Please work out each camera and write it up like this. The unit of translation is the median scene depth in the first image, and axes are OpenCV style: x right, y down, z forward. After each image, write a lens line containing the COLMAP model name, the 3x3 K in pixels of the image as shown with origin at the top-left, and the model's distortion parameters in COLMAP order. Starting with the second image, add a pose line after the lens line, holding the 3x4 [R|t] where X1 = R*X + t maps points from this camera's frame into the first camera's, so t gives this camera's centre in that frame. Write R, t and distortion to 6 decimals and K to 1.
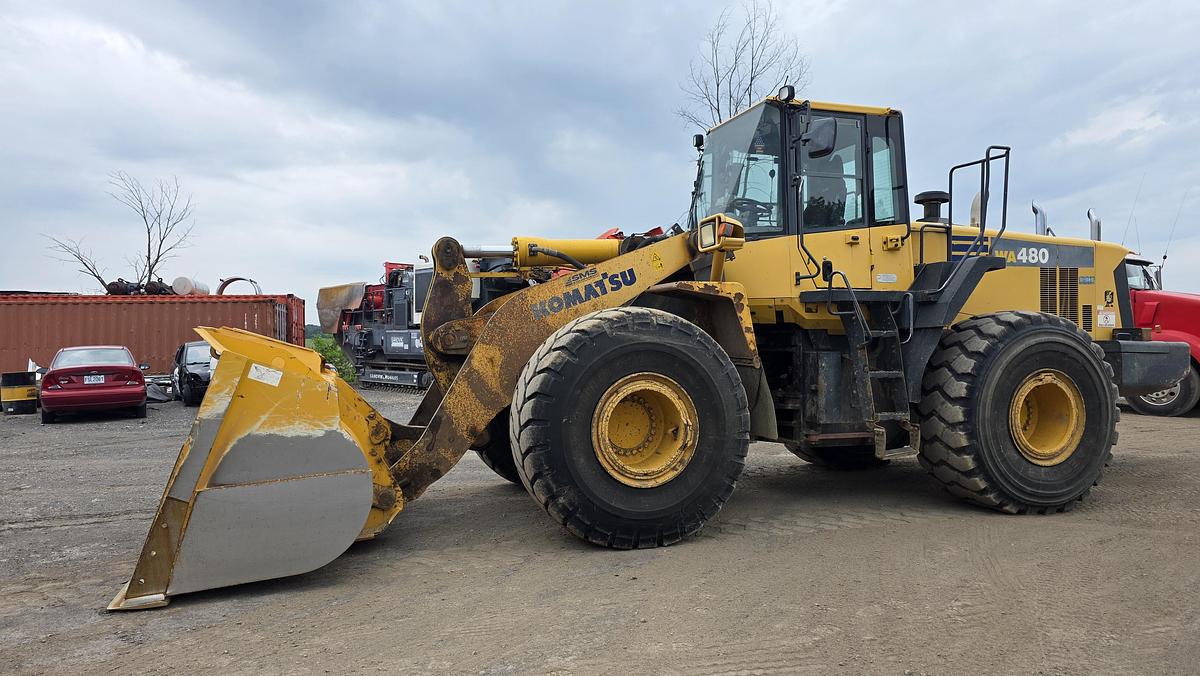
lens RADIAL K [[803.1, 0, 585.0], [0, 803.1, 334.9], [0, 0, 1]] dist [0.075636, -0.093704]
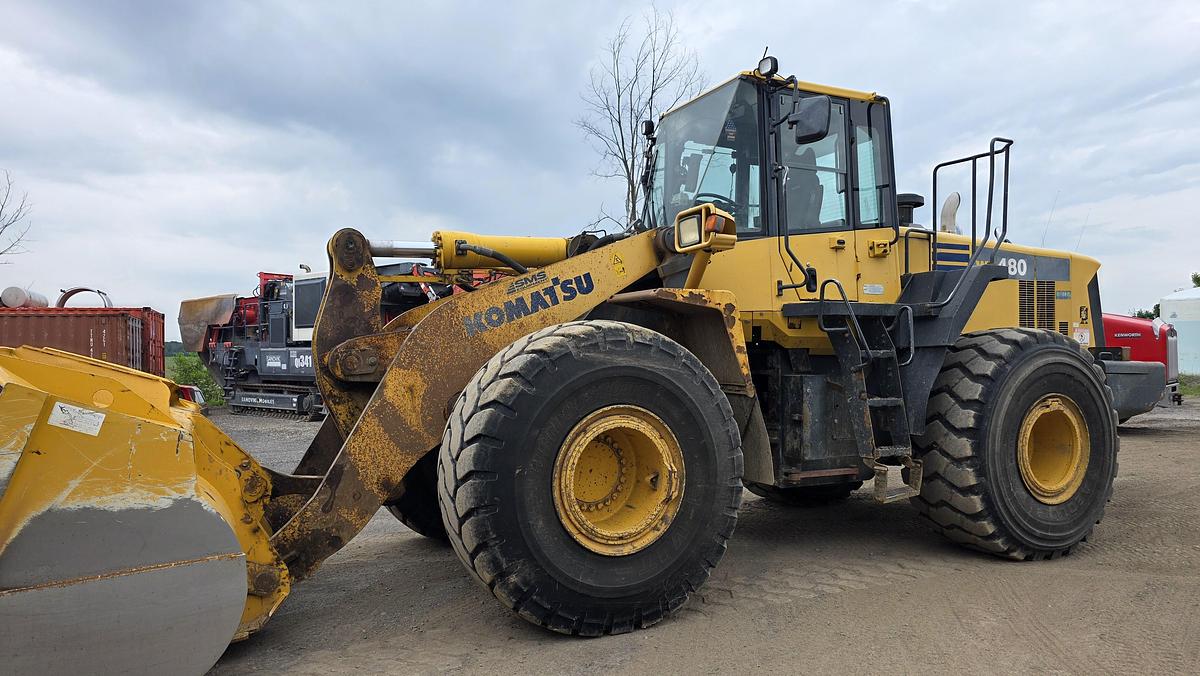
lens RADIAL K [[806.5, 0, 590.0], [0, 806.5, 347.2], [0, 0, 1]] dist [0.057740, -0.049342]
pose [[0.989529, 0.000118, 0.144336, -0.055204], [0.000760, 0.999982, -0.006030, -0.003534], [-0.144334, 0.006077, 0.989510, 0.201357]]
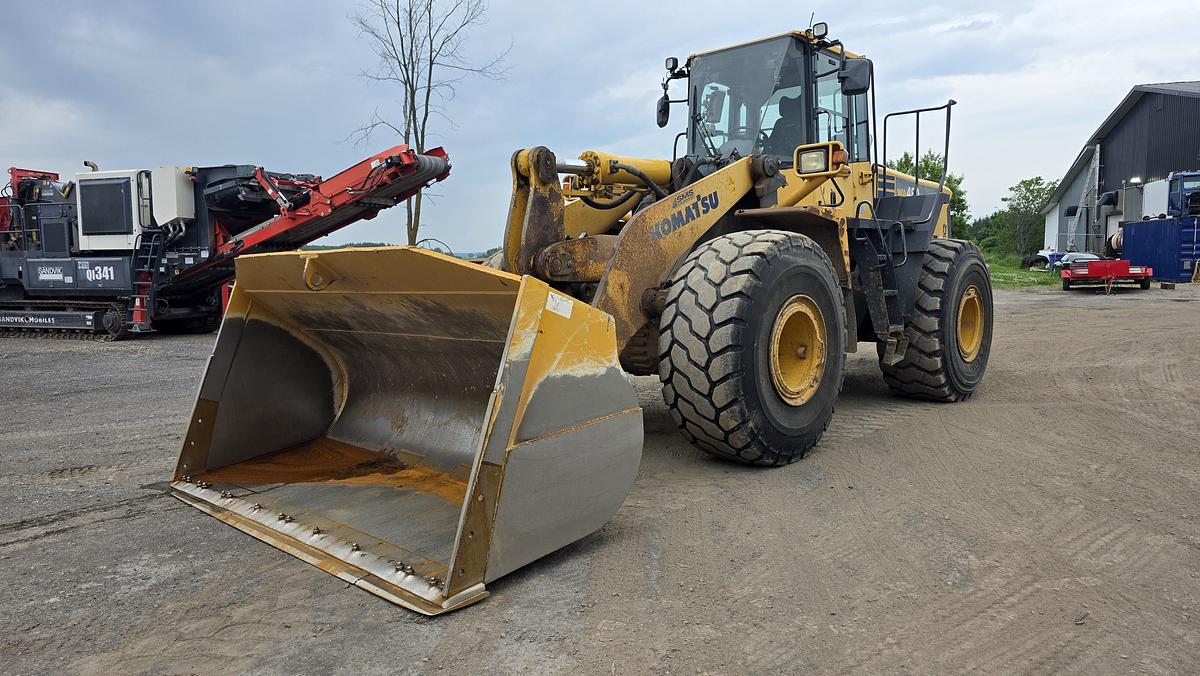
lens RADIAL K [[807.9, 0, 602.8], [0, 807.9, 335.5], [0, 0, 1]] dist [0.062590, -0.060520]
pose [[0.868826, -0.047257, 0.492857, -0.552869], [0.004799, 0.996192, 0.087058, 0.006403], [-0.495094, -0.073273, 0.865744, 0.189431]]
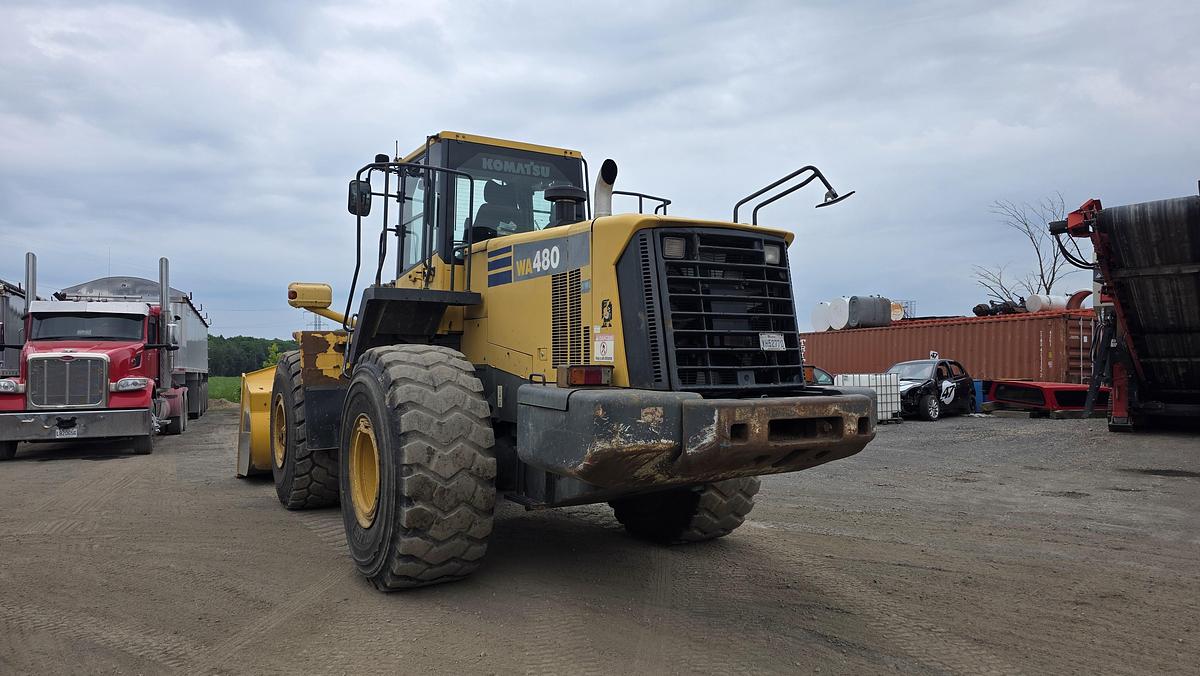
lens RADIAL K [[804.1, 0, 602.1], [0, 804.1, 347.4], [0, 0, 1]] dist [0.099220, -0.084674]
pose [[0.217141, -0.009425, -0.976095, 1.470917], [0.010716, 0.999916, -0.007271, -0.019484], [0.976081, -0.008881, 0.217224, 1.067508]]
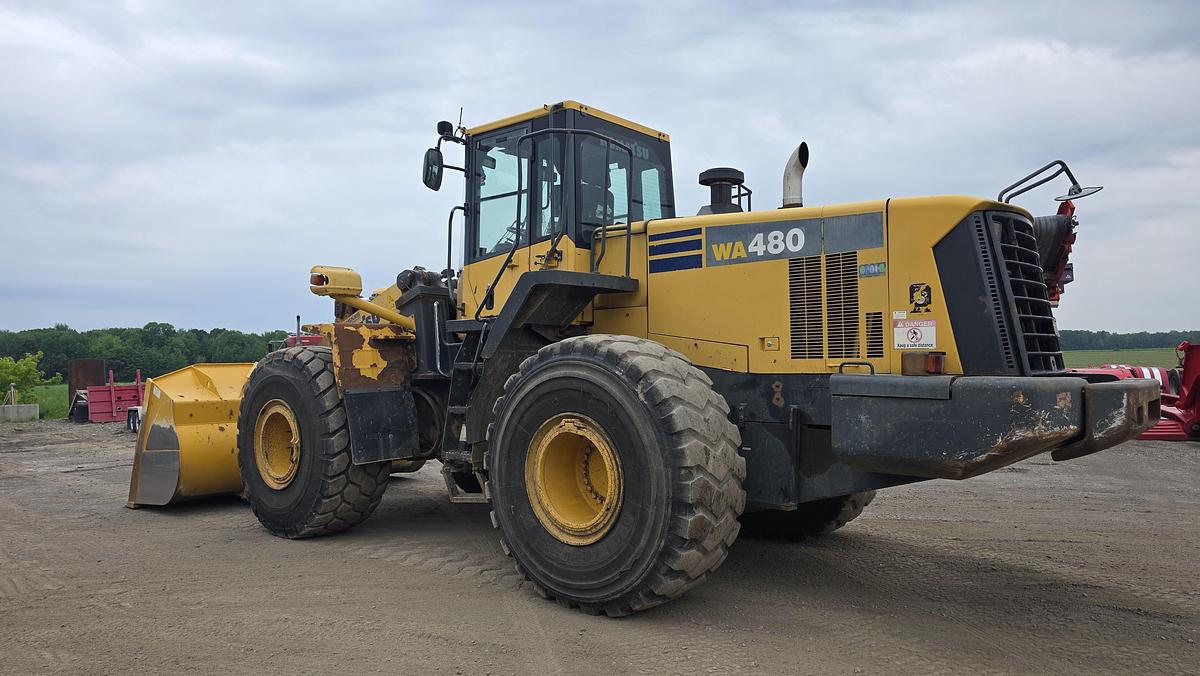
lens RADIAL K [[802.3, 0, 600.0], [0, 802.3, 338.0], [0, 0, 1]] dist [0.128551, -0.201392]
pose [[0.519318, -0.026989, -0.854155, 1.225605], [0.017590, 0.999627, -0.020891, -0.011625], [0.854400, -0.004175, 0.519599, 0.645212]]
